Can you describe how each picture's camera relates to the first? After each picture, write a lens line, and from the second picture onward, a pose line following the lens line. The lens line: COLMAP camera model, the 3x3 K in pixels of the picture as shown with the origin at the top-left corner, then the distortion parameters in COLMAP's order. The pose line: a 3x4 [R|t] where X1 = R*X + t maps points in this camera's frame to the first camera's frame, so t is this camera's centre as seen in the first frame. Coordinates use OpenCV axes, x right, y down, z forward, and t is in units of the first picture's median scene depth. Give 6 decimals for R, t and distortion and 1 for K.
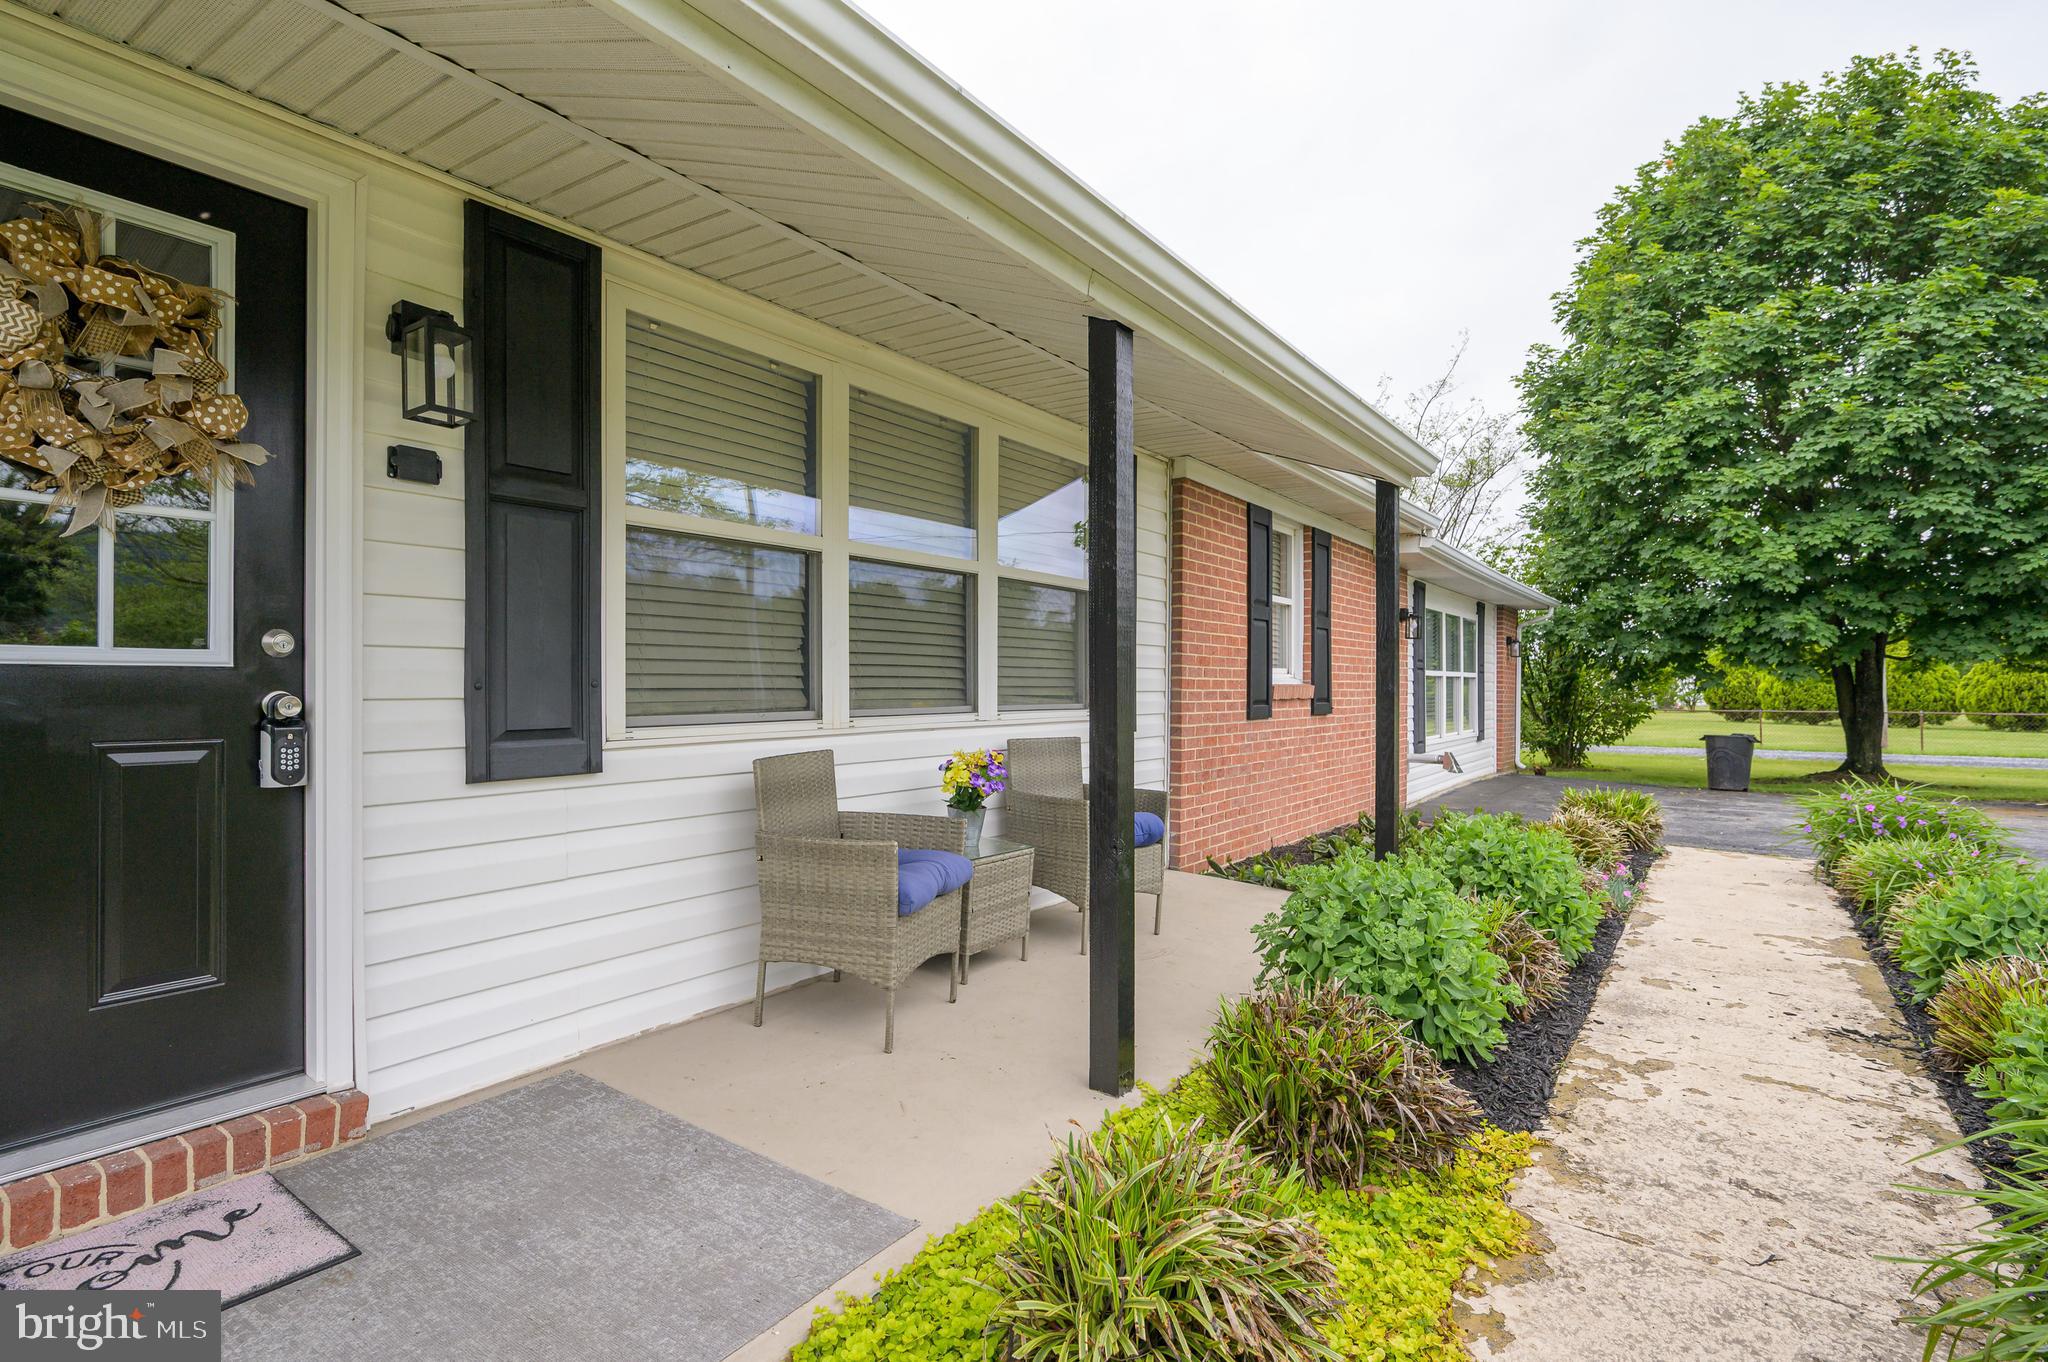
lens RADIAL K [[1014.5, 0, 1024.0], [0, 1014.5, 681.0], [0, 0, 1]] dist [-0.002489, -0.000226]
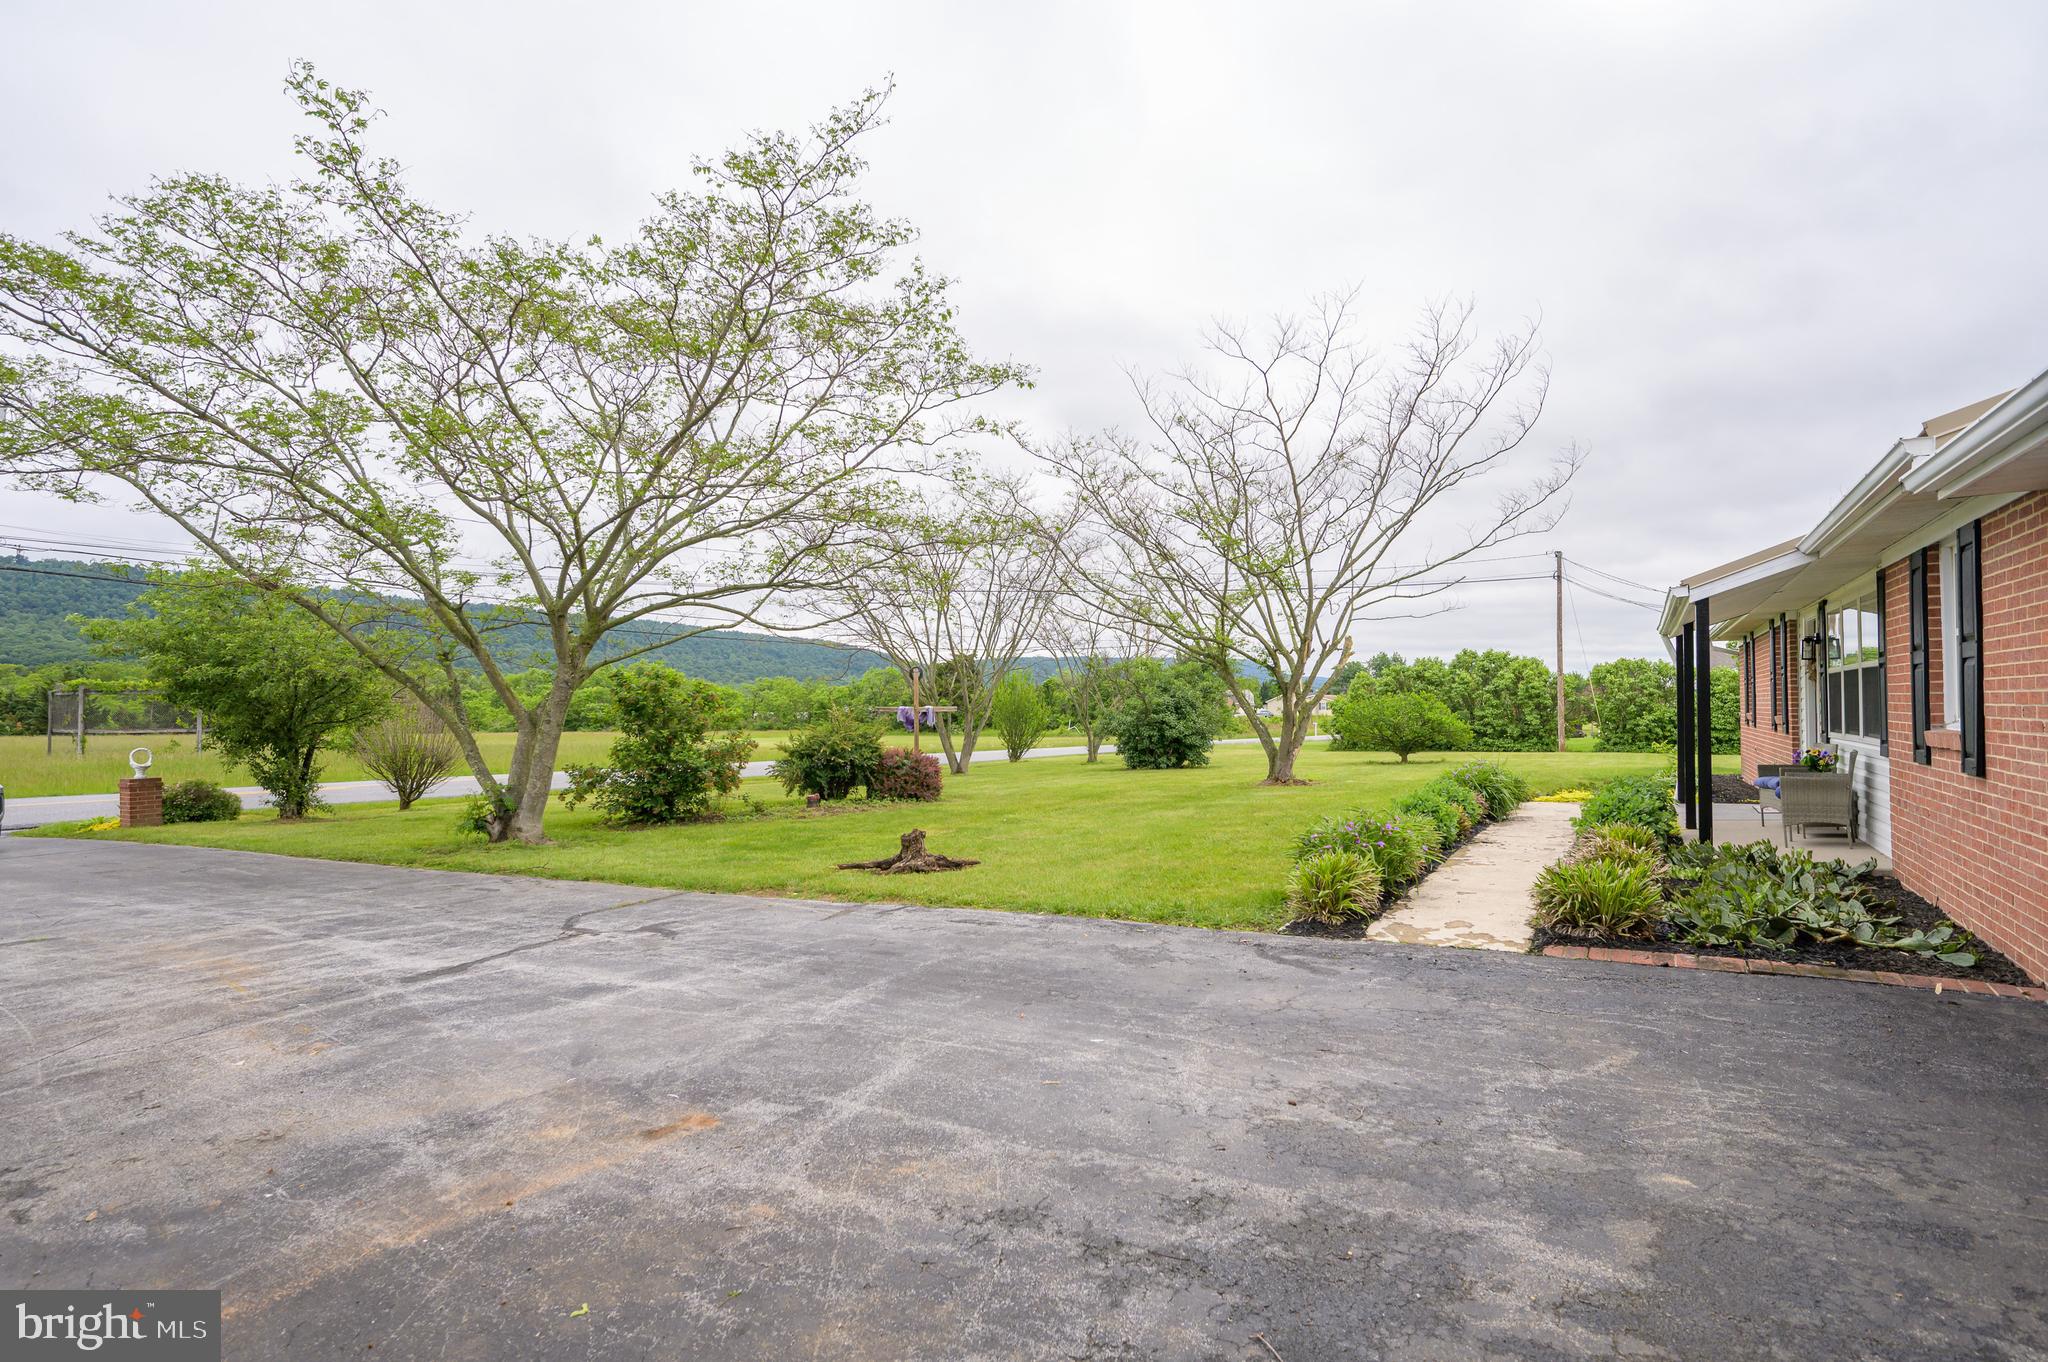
lens RADIAL K [[1064.4, 0, 1024.0], [0, 1064.4, 681.0], [0, 0, 1]] dist [0.000832, 0.000121]
pose [[-0.996209, 0.000663, -0.086989, 3.140892], [0.002822, 0.999691, -0.024692, -0.054214], [0.086946, -0.024843, -0.995903, 5.143892]]
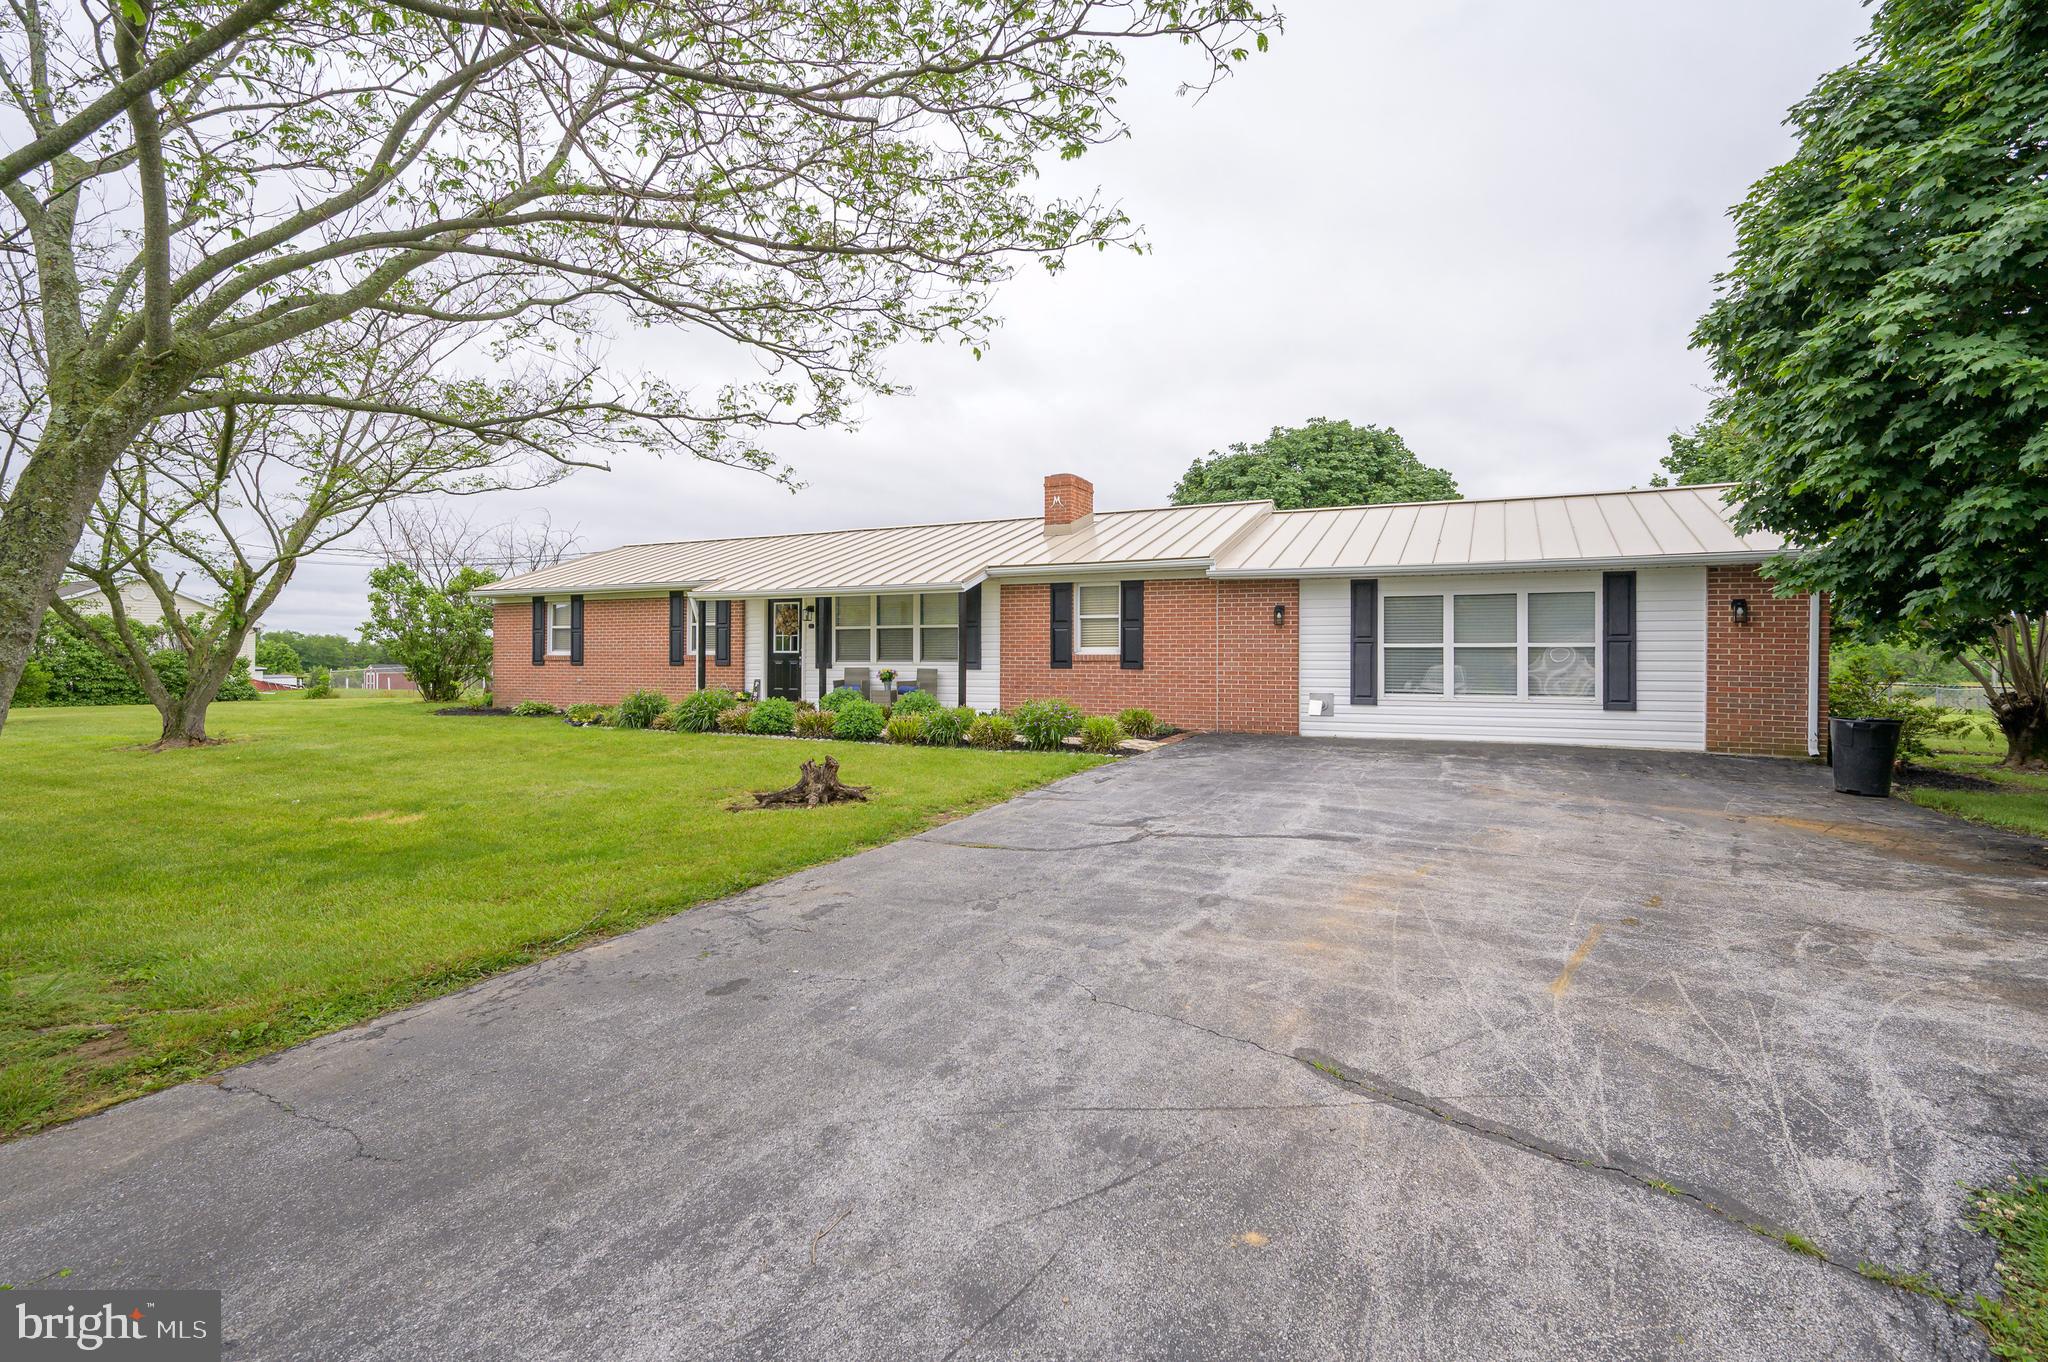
lens RADIAL K [[944.8, 0, 1017.0], [0, 944.8, 685.3], [0, 0, 1]] dist [0.000203, -0.000170]
pose [[0.157673, 0.026508, -0.987136, 6.543855], [0.002300, 0.999627, 0.027211, 0.041387], [0.987489, -0.006561, 0.157553, 1.374828]]
